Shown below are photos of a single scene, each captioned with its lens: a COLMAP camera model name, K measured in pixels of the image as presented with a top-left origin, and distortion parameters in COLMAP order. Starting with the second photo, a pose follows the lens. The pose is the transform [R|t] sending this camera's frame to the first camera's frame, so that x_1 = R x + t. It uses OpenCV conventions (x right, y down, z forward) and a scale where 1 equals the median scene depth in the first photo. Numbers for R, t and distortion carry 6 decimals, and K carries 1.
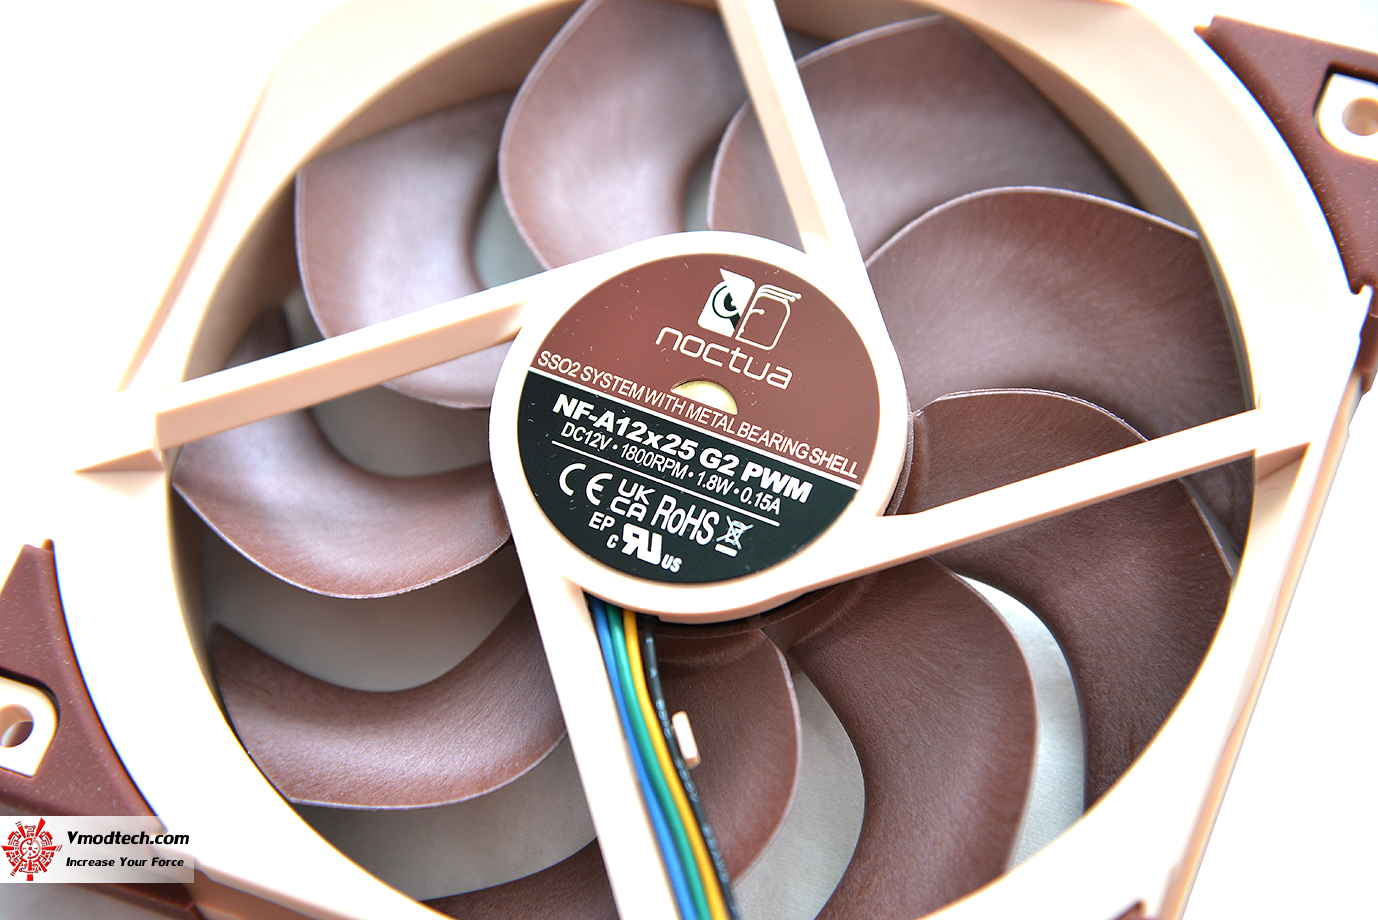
lens RADIAL K [[3512.4, 0, 690.1], [0, 3512.4, 464.7], [0, 0, 1]] dist [0.369295, 0.000000]
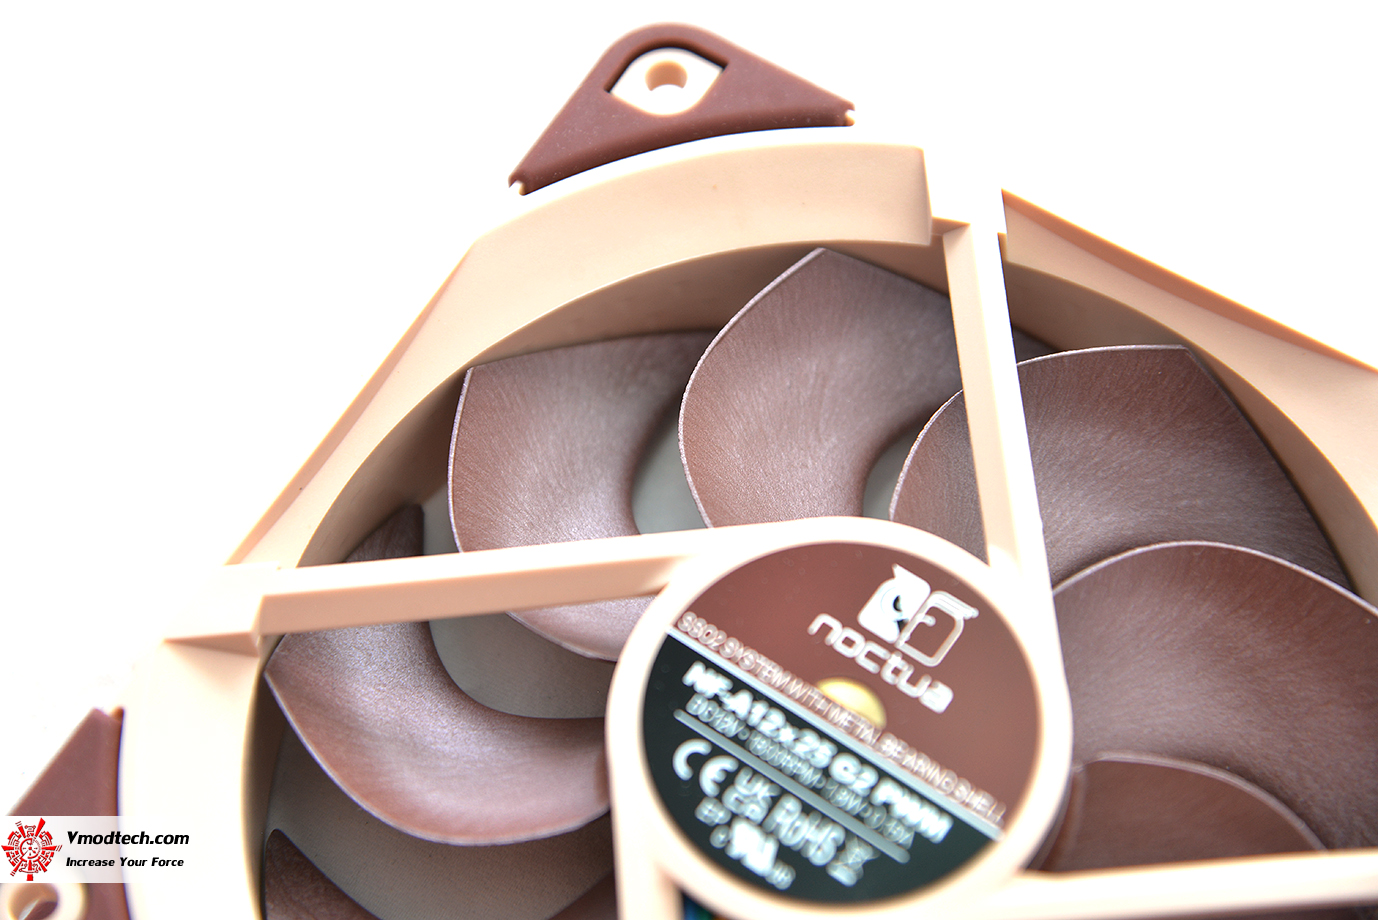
lens RADIAL K [[3512.4, 0, 689.4], [0, 3512.4, 459.1], [0, 0, 1]] dist [0.369295, 0.000000]
pose [[0.978423, 0.204346, -0.030516, -0.021793], [-0.205887, 0.976659, -0.061217, -0.015812], [0.017294, 0.066179, 0.997658, 0.083246]]
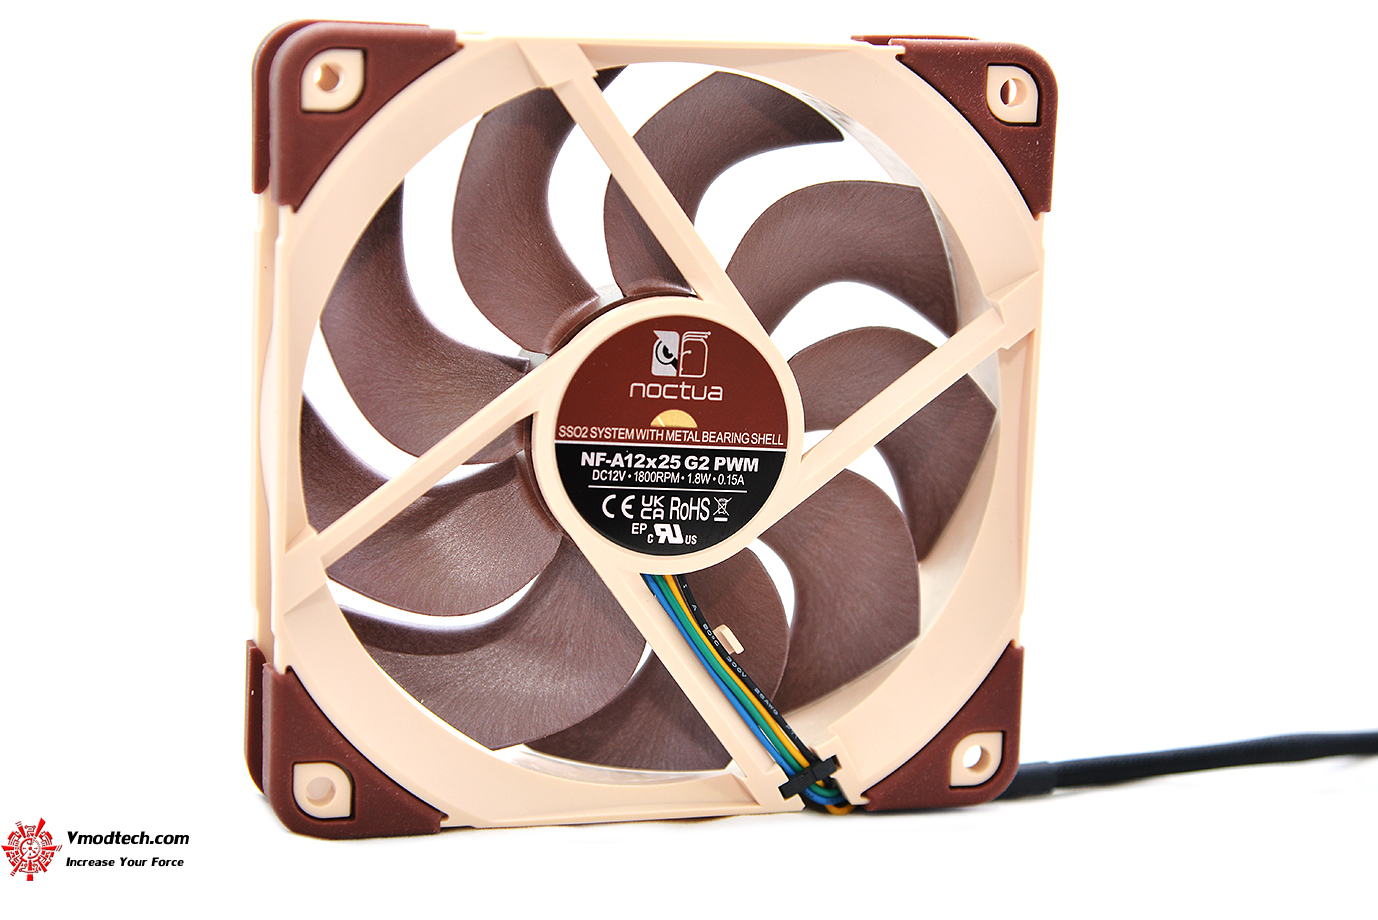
lens RADIAL K [[3019.9, 0, 680.4], [0, 3019.9, 457.9], [0, 0, 1]] dist [0.356961, 0.000000]
pose [[0.865710, -0.387888, 0.316368, -0.403612], [0.124240, 0.778783, 0.614867, -0.793531], [-0.484881, -0.492991, 0.722392, 0.064856]]
